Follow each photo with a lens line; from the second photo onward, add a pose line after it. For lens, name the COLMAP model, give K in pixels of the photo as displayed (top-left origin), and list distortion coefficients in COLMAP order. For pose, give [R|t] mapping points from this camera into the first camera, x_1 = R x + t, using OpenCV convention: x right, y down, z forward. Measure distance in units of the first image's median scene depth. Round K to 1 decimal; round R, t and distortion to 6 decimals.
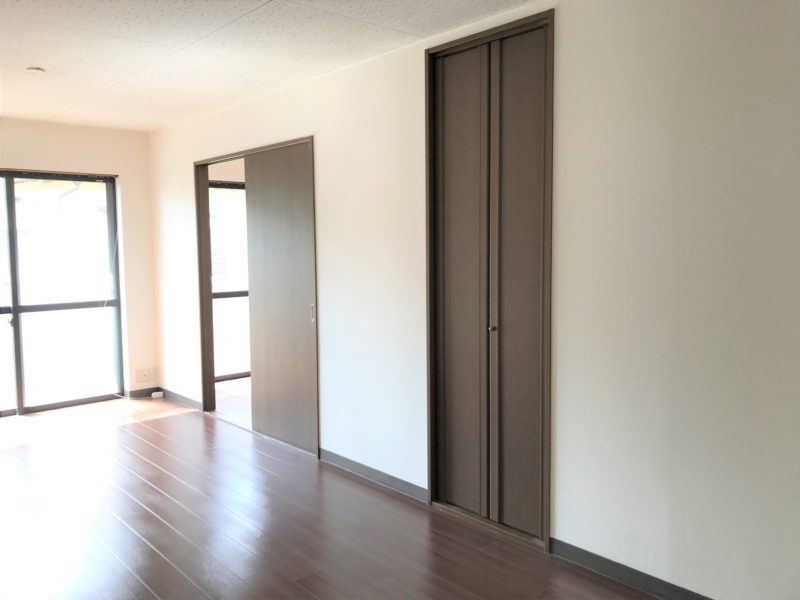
lens RADIAL K [[673.8, 0, 400.0], [0, 673.8, 300.0], [0, 0, 1]] dist [0.013118, 0.004299]
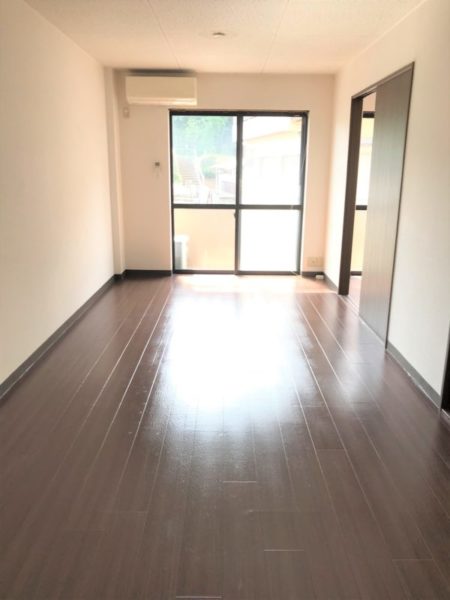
lens RADIAL K [[505.4, 0, 233.0], [0, 505.4, 300.7], [0, 0, 1]] dist [0.013118, 0.004299]
pose [[0.740496, 0.192118, -0.644015, 0.192618], [-0.078774, 0.976476, 0.200720, -0.006372], [0.667428, -0.097901, 0.738211, 0.120374]]
